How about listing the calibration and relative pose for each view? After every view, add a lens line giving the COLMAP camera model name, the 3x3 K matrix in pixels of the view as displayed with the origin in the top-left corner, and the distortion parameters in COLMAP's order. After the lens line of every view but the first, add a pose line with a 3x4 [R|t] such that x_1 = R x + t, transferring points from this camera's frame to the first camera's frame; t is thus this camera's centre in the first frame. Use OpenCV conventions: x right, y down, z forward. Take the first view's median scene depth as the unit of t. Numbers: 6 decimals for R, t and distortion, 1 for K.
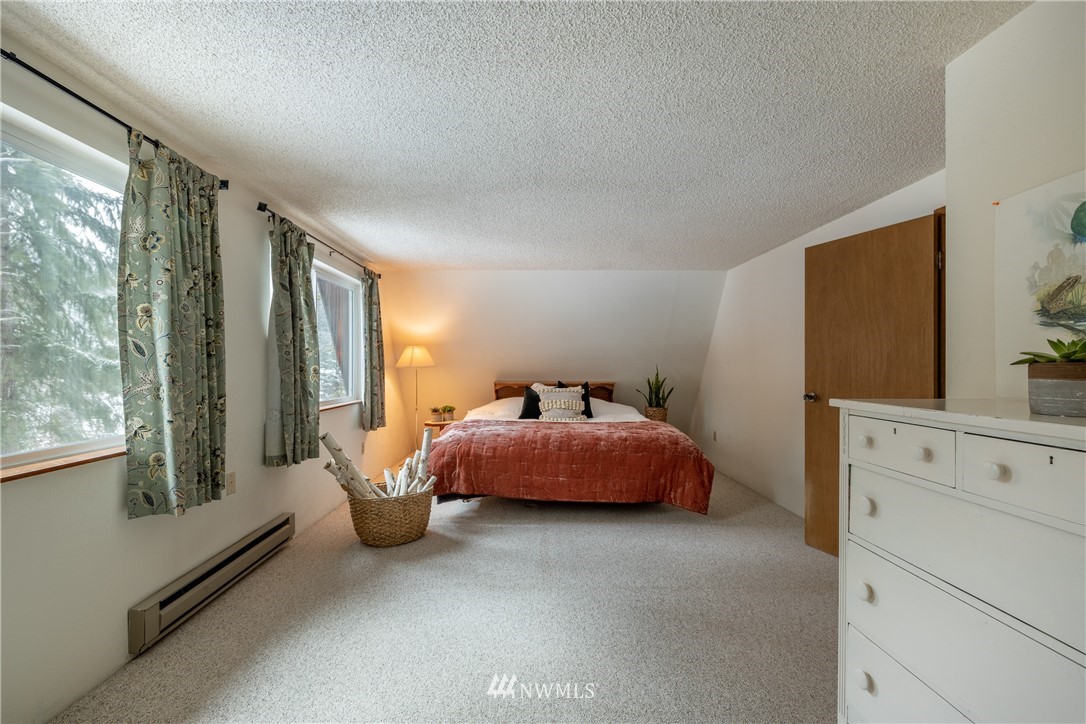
lens RADIAL K [[467.0, 0, 545.3], [0, 467.0, 365.1], [0, 0, 1]] dist [-0.022455, 0.003677]
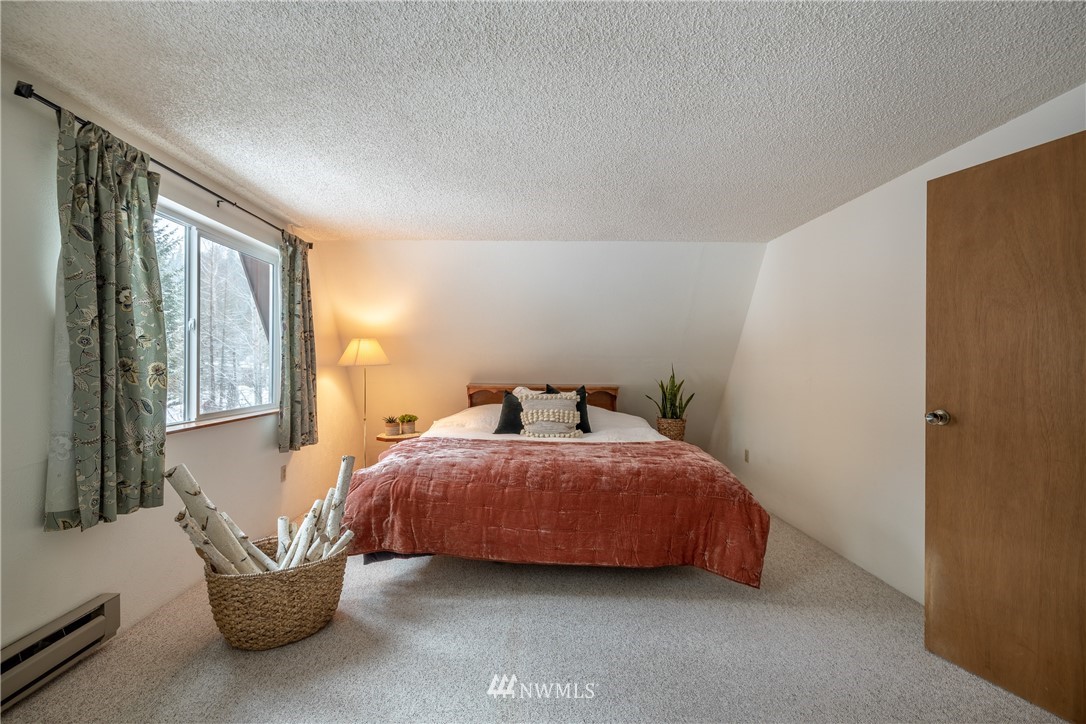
lens RADIAL K [[467.0, 0, 541.5], [0, 467.0, 361.4], [0, 0, 1]] dist [-0.022455, 0.003677]
pose [[0.999964, 0.005892, -0.006187, 0.035283], [-0.005929, 0.999965, -0.005948, 0.000228], [0.006152, 0.005984, 0.999963, 0.327629]]
